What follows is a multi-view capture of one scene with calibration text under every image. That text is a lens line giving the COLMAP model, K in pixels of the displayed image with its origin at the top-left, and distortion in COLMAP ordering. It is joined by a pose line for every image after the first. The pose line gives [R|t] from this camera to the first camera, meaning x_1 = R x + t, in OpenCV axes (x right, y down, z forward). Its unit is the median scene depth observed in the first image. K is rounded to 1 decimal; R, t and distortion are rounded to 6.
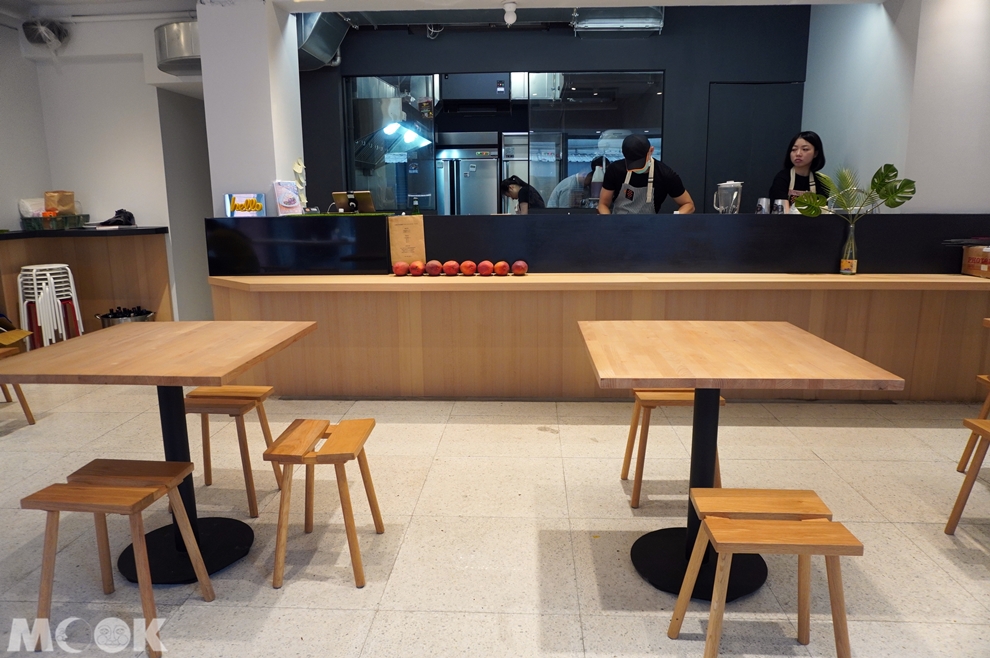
lens RADIAL K [[704.2, 0, 494.5], [0, 704.2, 325.1], [0, 0, 1]] dist [0.028191, 0.004510]
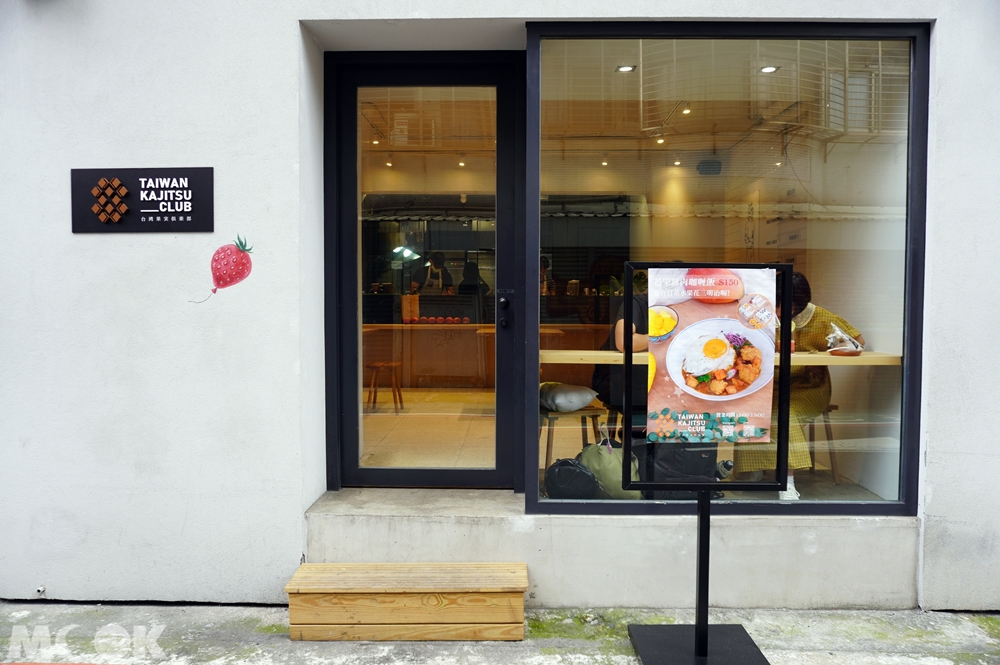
lens RADIAL K [[711.3, 0, 501.9], [0, 711.3, 328.8], [0, 0, 1]] dist [0.028191, 0.004510]
pose [[0.999353, 0.006656, 0.035335, 0.061732], [-0.001539, 0.989733, -0.142919, 0.218826], [-0.035924, 0.142773, 0.989103, -0.953396]]
